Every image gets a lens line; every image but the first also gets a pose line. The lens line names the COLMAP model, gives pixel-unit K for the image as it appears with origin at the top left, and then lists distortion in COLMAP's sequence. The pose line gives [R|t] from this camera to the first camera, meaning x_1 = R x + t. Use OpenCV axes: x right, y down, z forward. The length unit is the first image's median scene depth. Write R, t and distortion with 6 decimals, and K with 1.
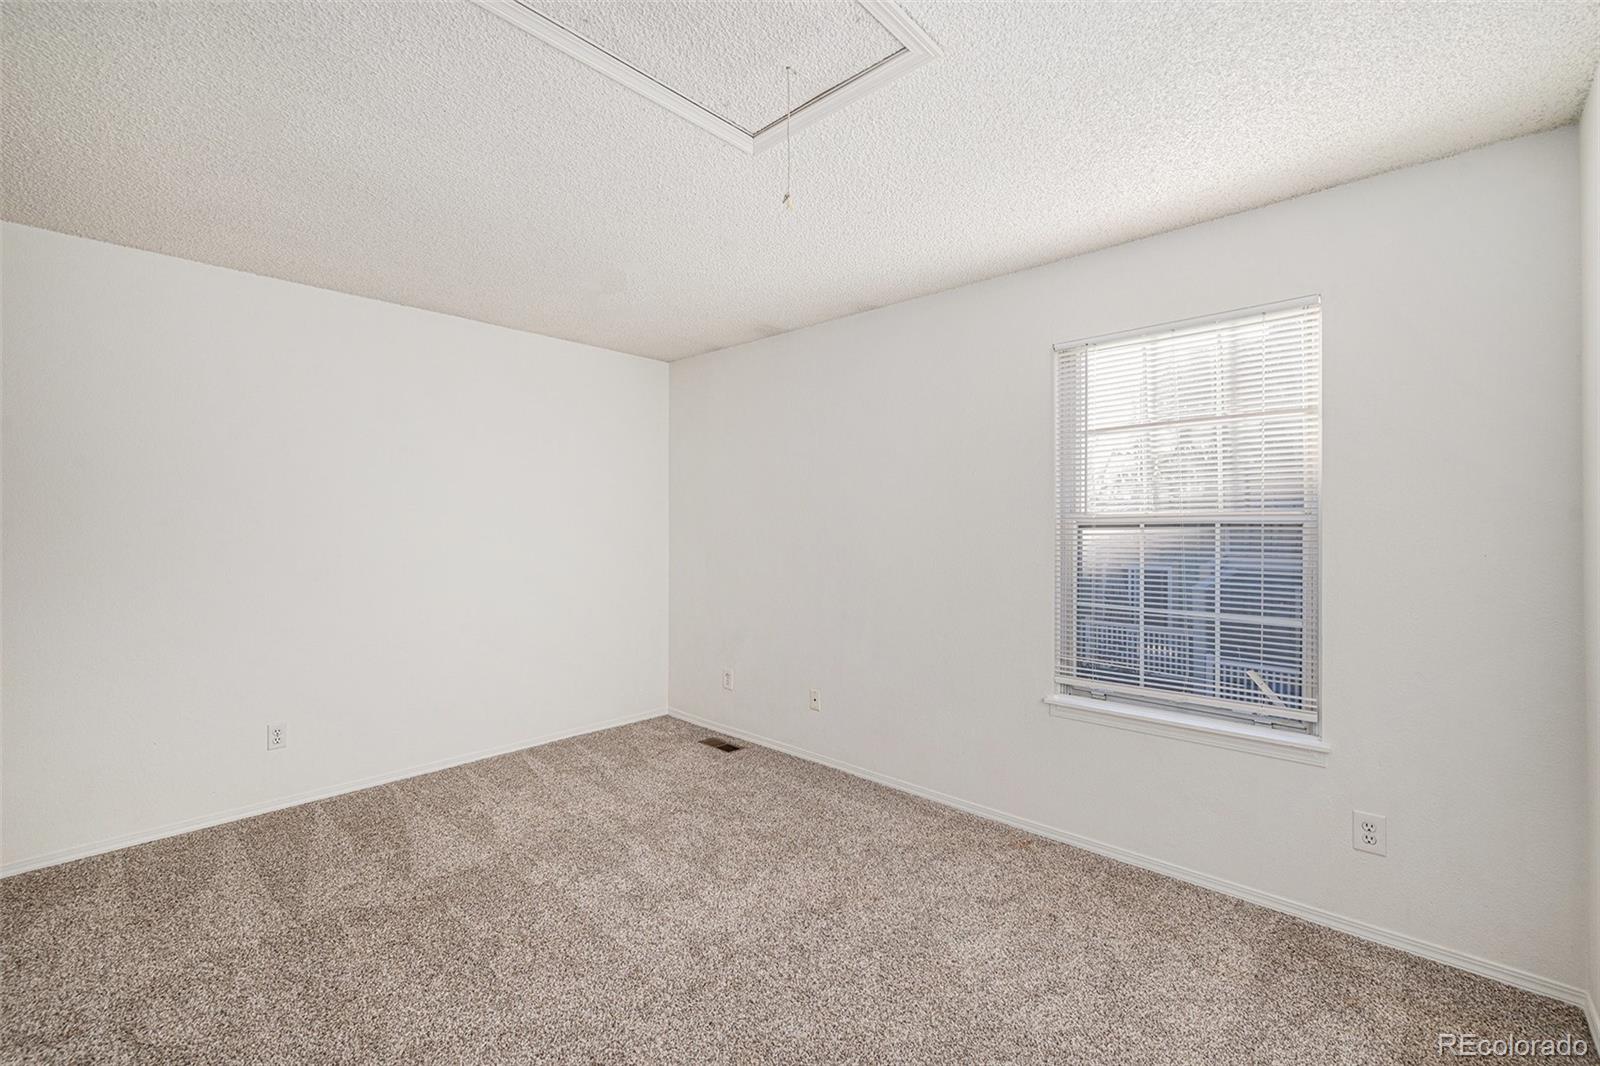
lens RADIAL K [[673.8, 0, 794.2], [0, 673.8, 531.8], [0, 0, 1]] dist [-0.000714, 0.000103]
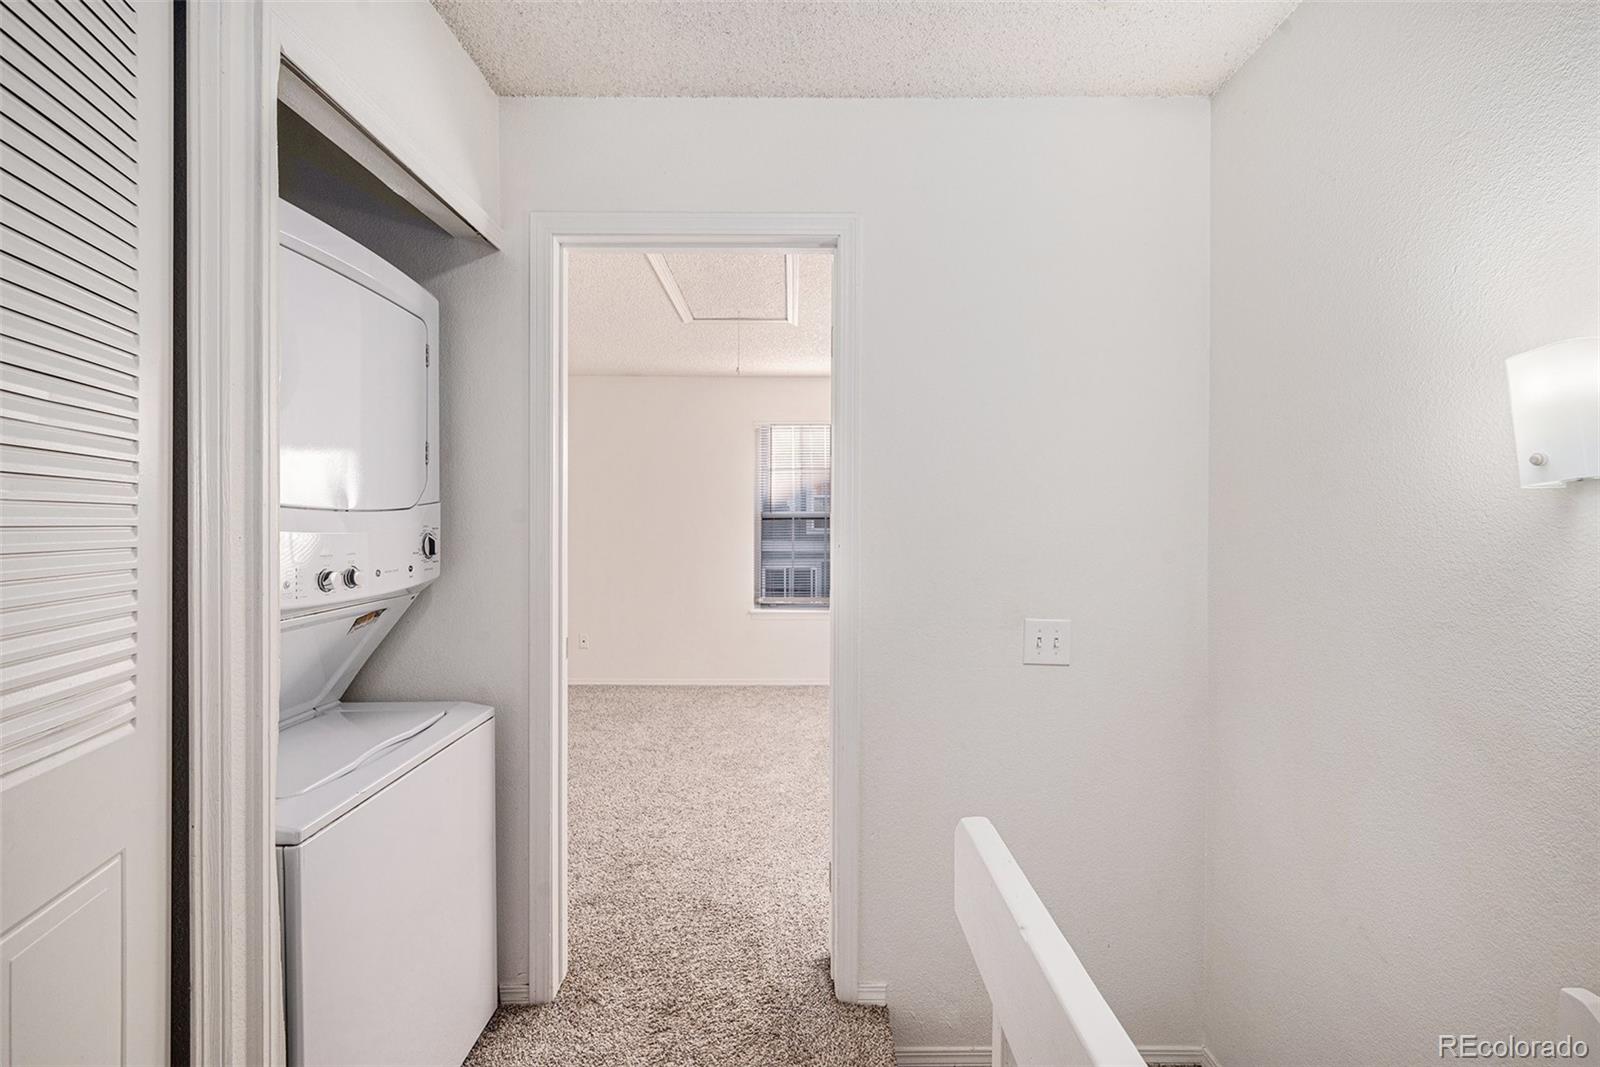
lens RADIAL K [[673.8, 0, 802.6], [0, 673.8, 526.0], [0, 0, 1]] dist [-0.000714, 0.000103]
pose [[0.724373, -0.005491, 0.689386, -0.816351], [0.009300, 0.999955, -0.001808, 0.017517], [-0.689345, 0.007720, 0.724392, -0.459327]]
